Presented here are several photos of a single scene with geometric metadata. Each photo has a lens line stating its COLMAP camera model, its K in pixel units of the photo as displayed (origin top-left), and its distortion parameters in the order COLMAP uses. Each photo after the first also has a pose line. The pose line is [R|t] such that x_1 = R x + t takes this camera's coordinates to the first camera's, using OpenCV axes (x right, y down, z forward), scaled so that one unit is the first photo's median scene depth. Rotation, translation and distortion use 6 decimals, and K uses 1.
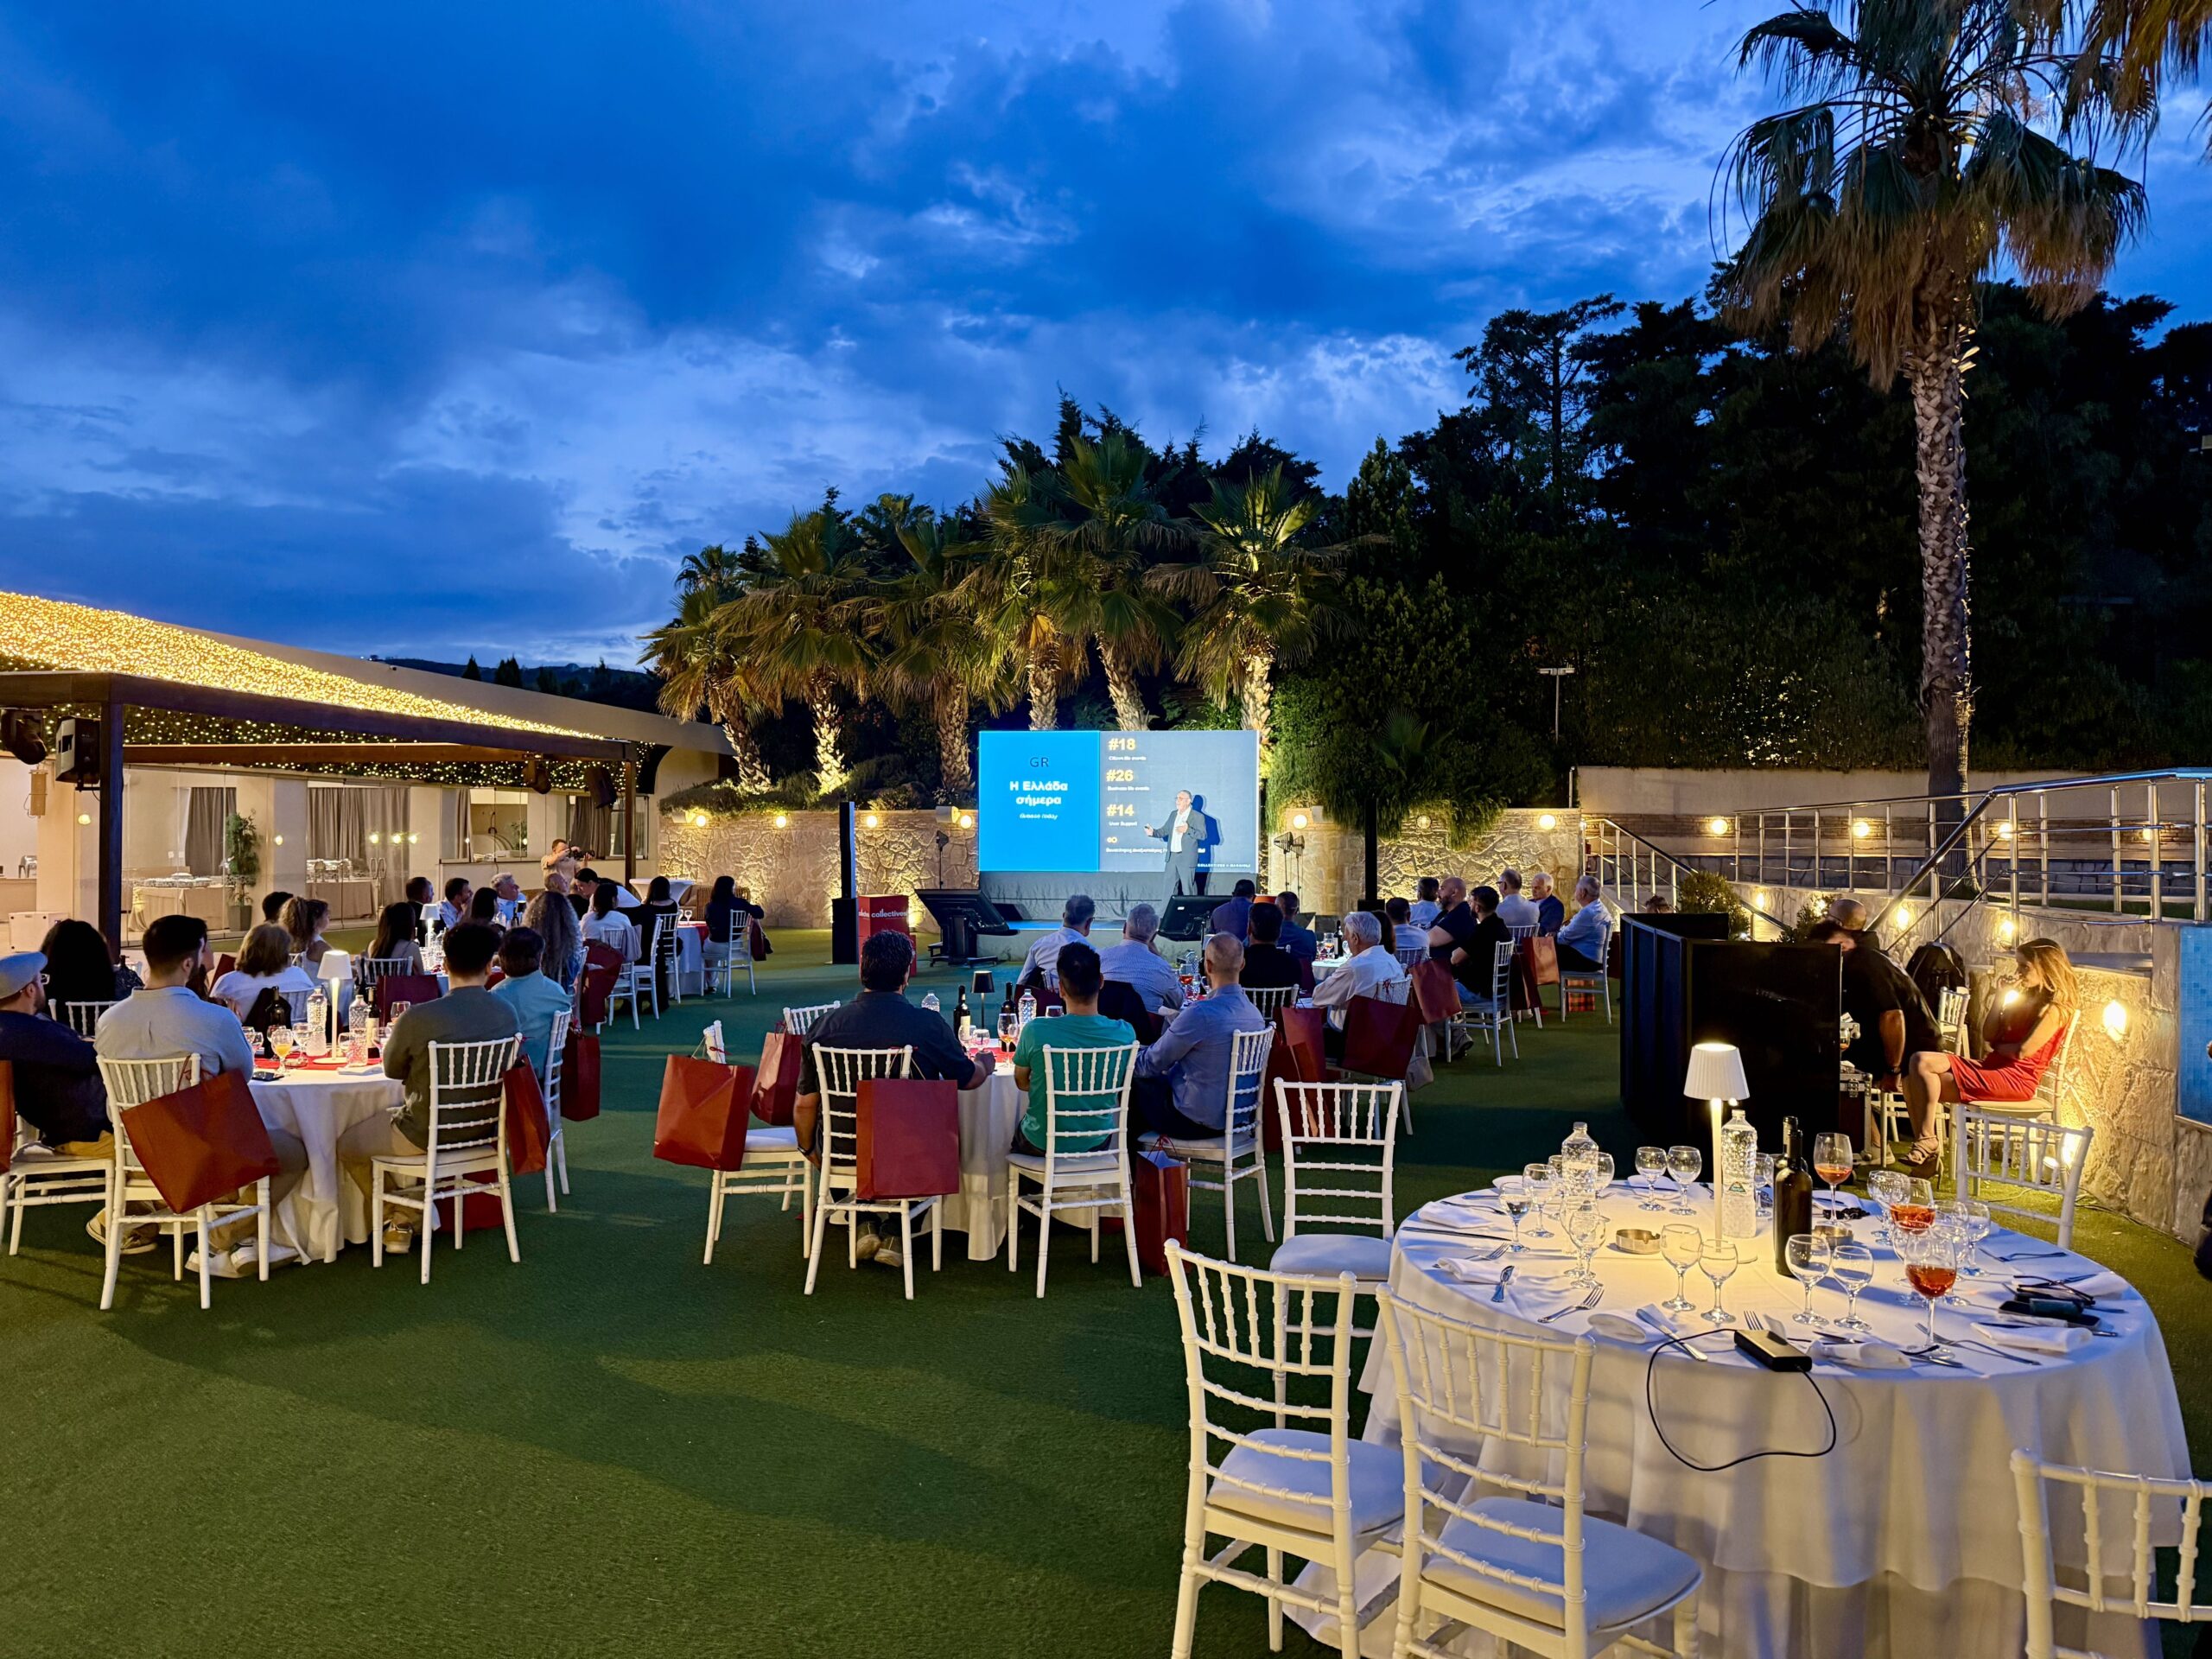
lens RADIAL K [[1526.4, 0, 1097.2], [0, 1526.4, 824.3], [0, 0, 1]] dist [0.006973, 0.000198]
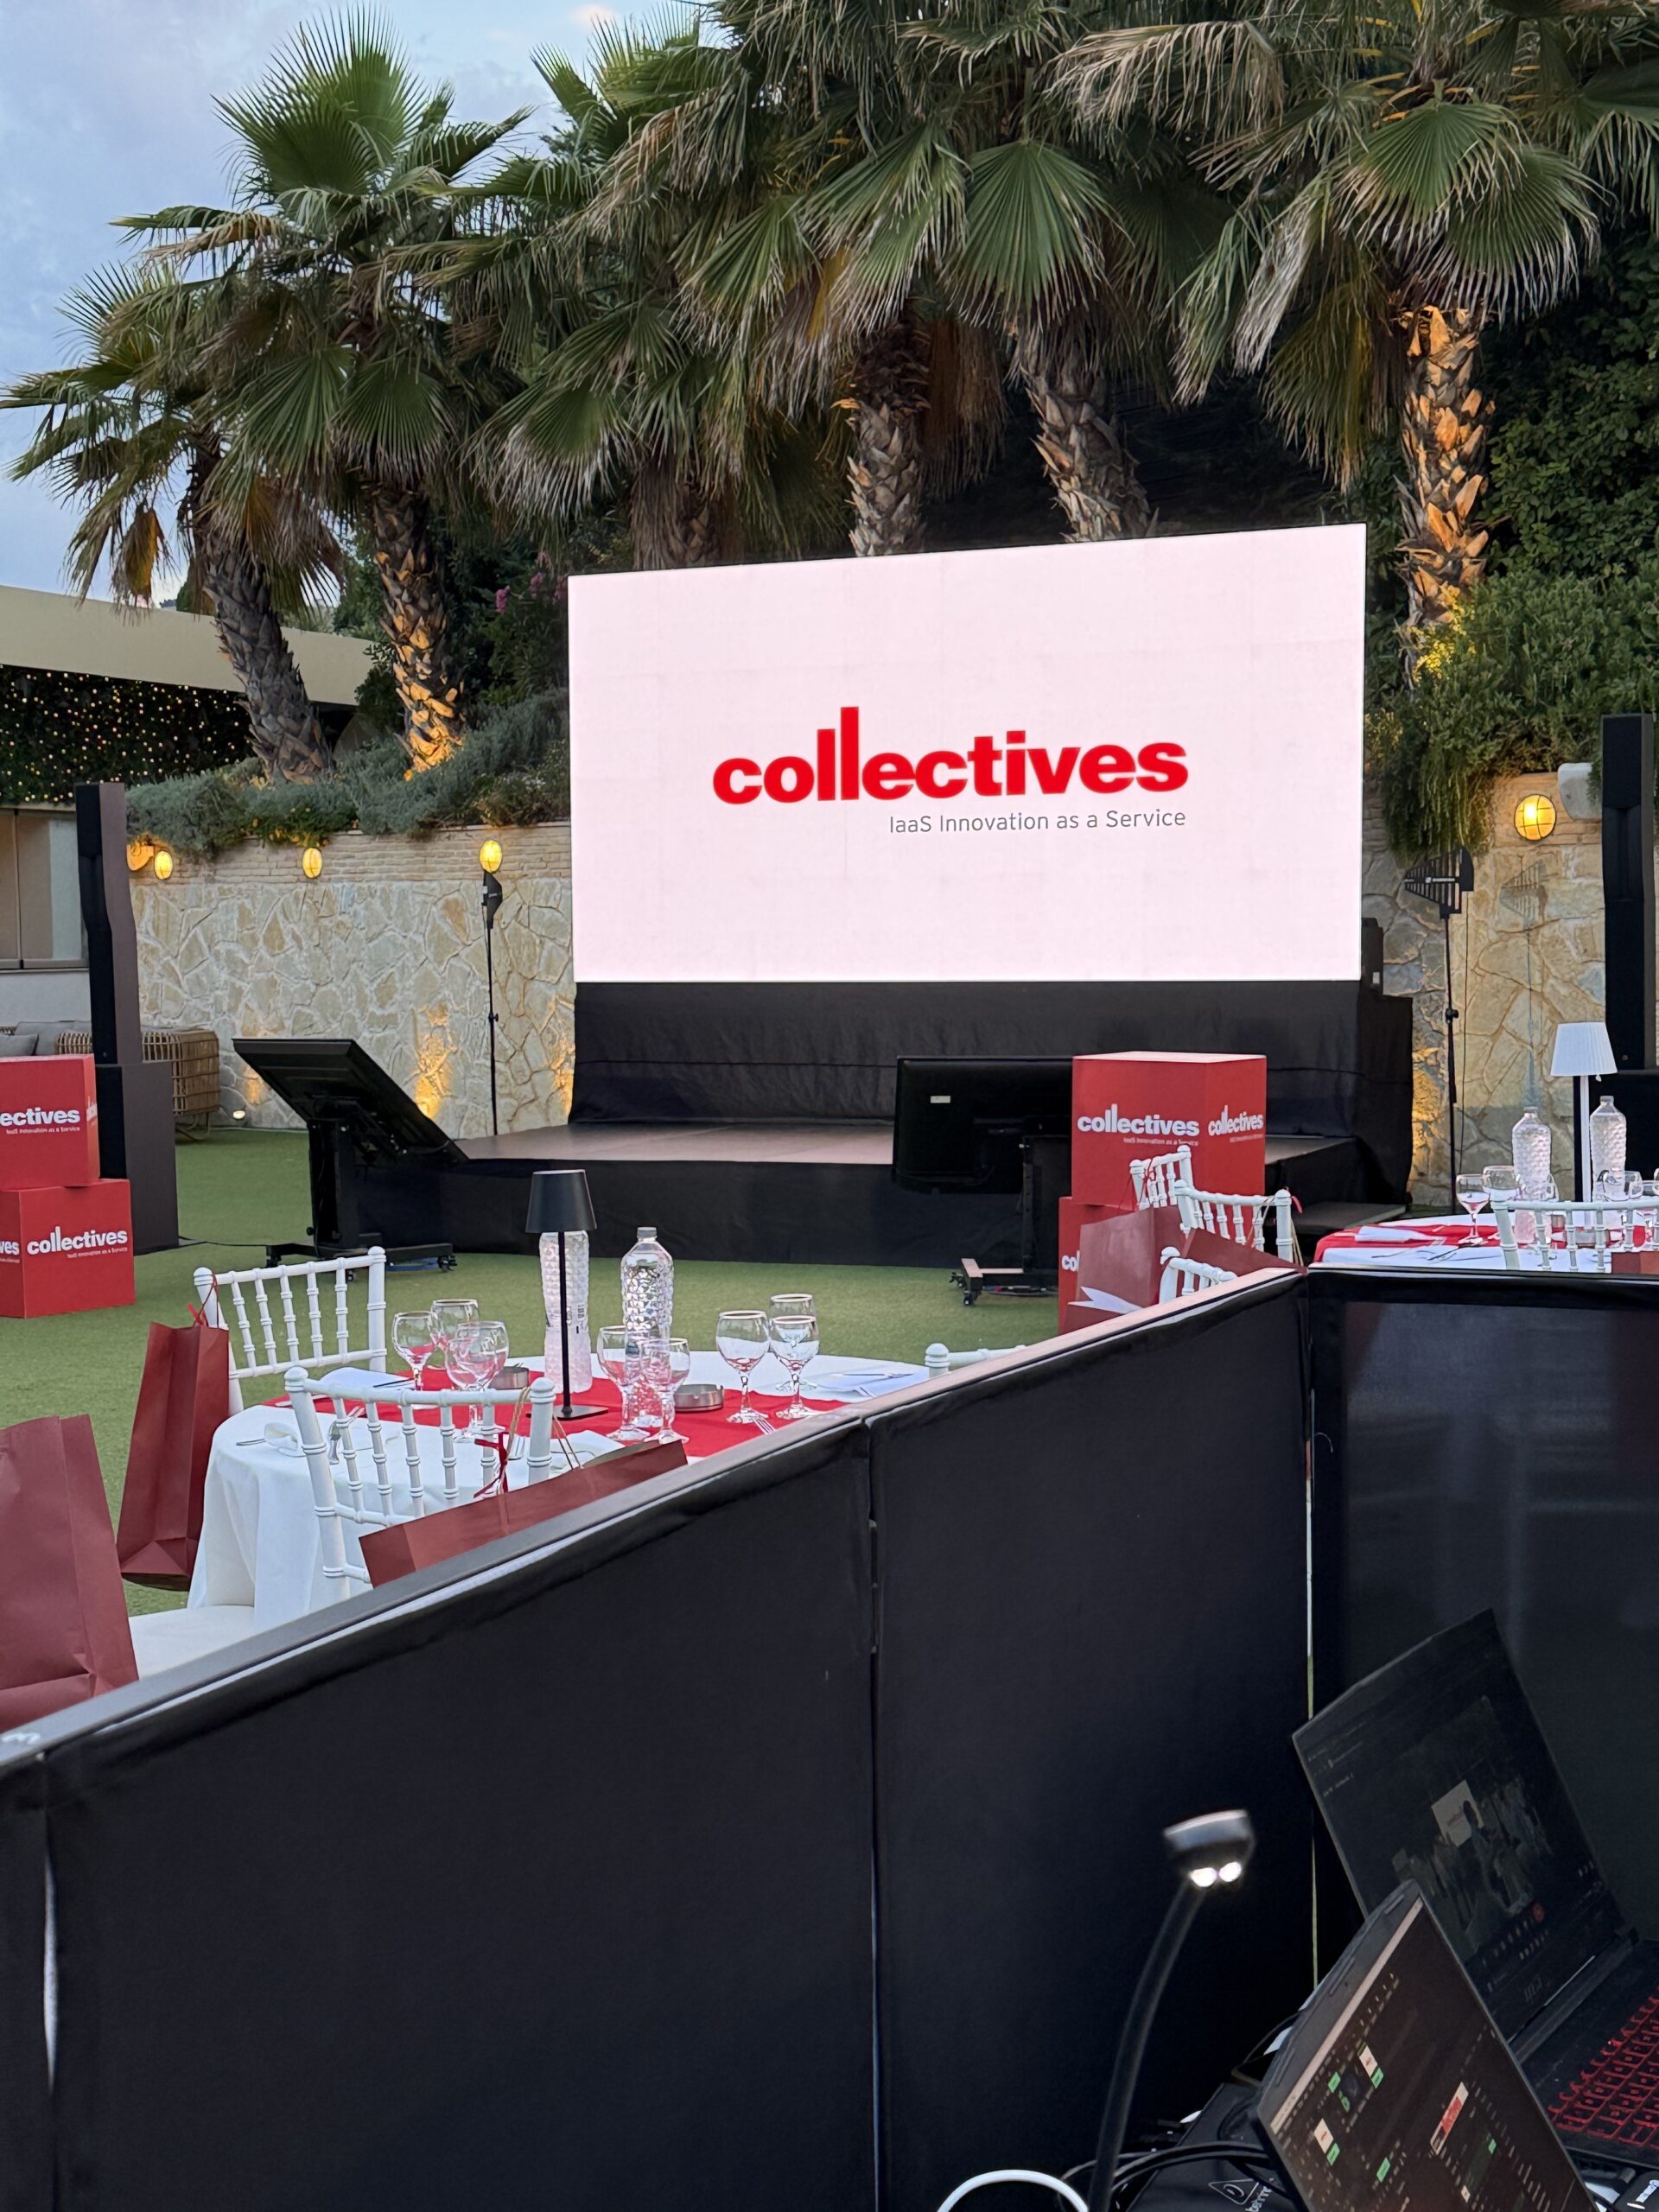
lens RADIAL K [[3054.3, 0, 839.3], [0, 3054.3, 1101.6], [0, 0, 1]] dist [0.133881, 0.000000]
pose [[0.964238, -0.000164, -0.265037, 0.139557], [0.018302, 0.997654, 0.065969, 0.010612], [0.264405, -0.068460, 0.961979, 0.291823]]
